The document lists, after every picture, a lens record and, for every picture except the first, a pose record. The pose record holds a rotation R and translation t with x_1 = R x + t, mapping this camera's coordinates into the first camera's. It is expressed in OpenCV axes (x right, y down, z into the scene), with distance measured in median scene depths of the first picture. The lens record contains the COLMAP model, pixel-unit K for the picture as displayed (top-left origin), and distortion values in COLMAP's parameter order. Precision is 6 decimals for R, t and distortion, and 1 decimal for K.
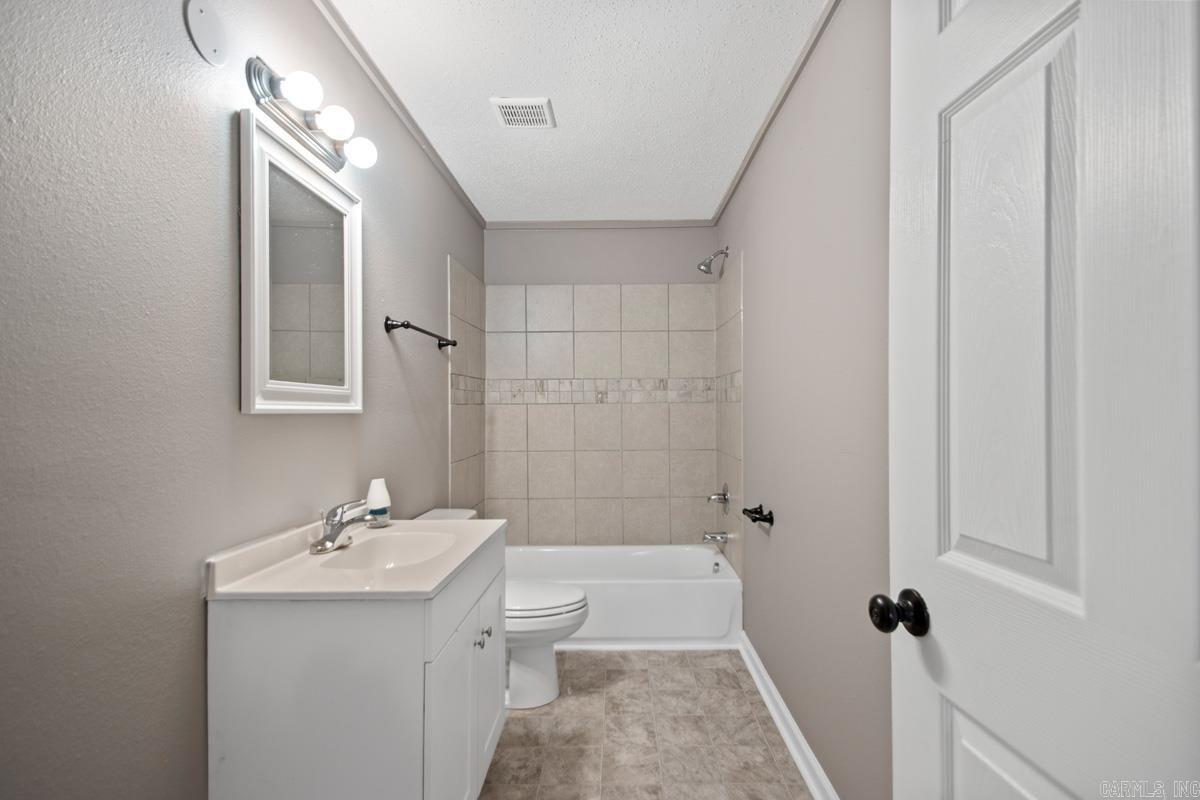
lens RADIAL K [[562.7, 0, 612.0], [0, 562.7, 405.0], [0, 0, 1]] dist [0.037469, -0.018517]
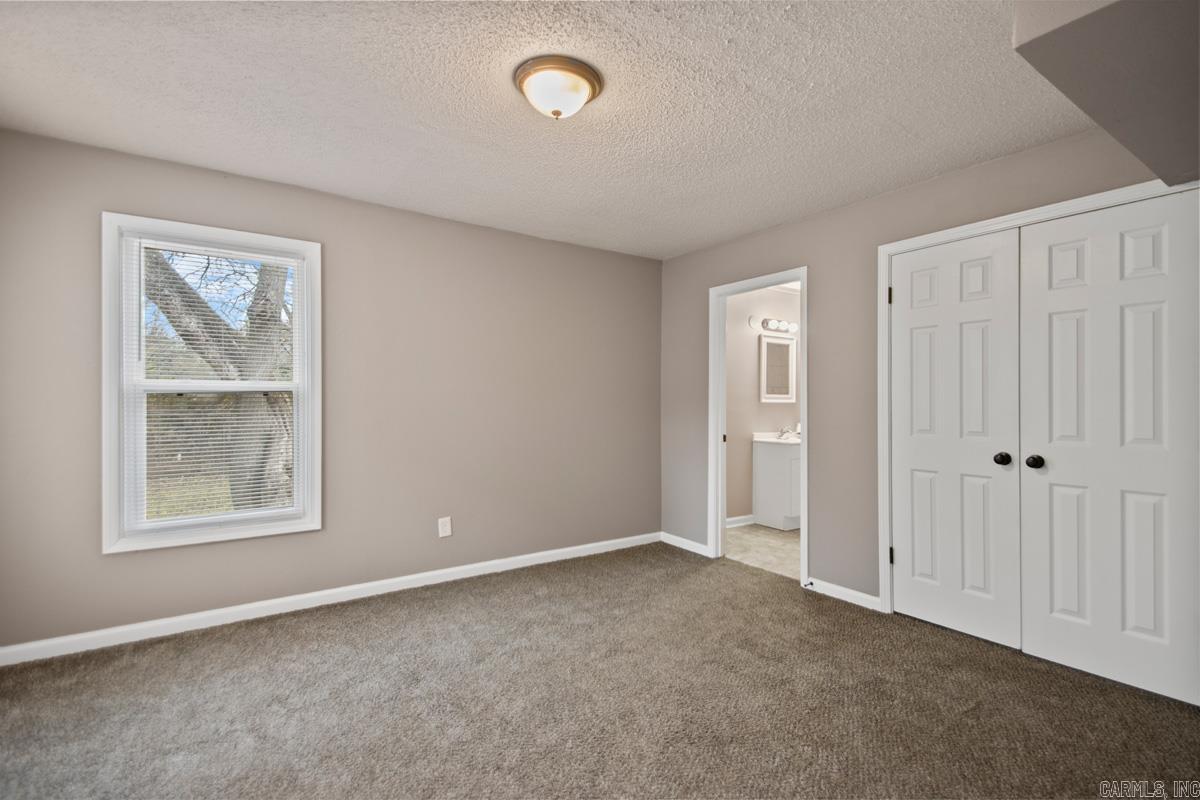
lens RADIAL K [[562.7, 0, 599.0], [0, 562.7, 402.6], [0, 0, 1]] dist [0.037469, -0.018517]
pose [[0.589744, 0.007364, -0.807557, 2.033461], [-0.003866, 0.999973, 0.006296, -0.003934], [0.807581, -0.000591, 0.589756, -2.447640]]
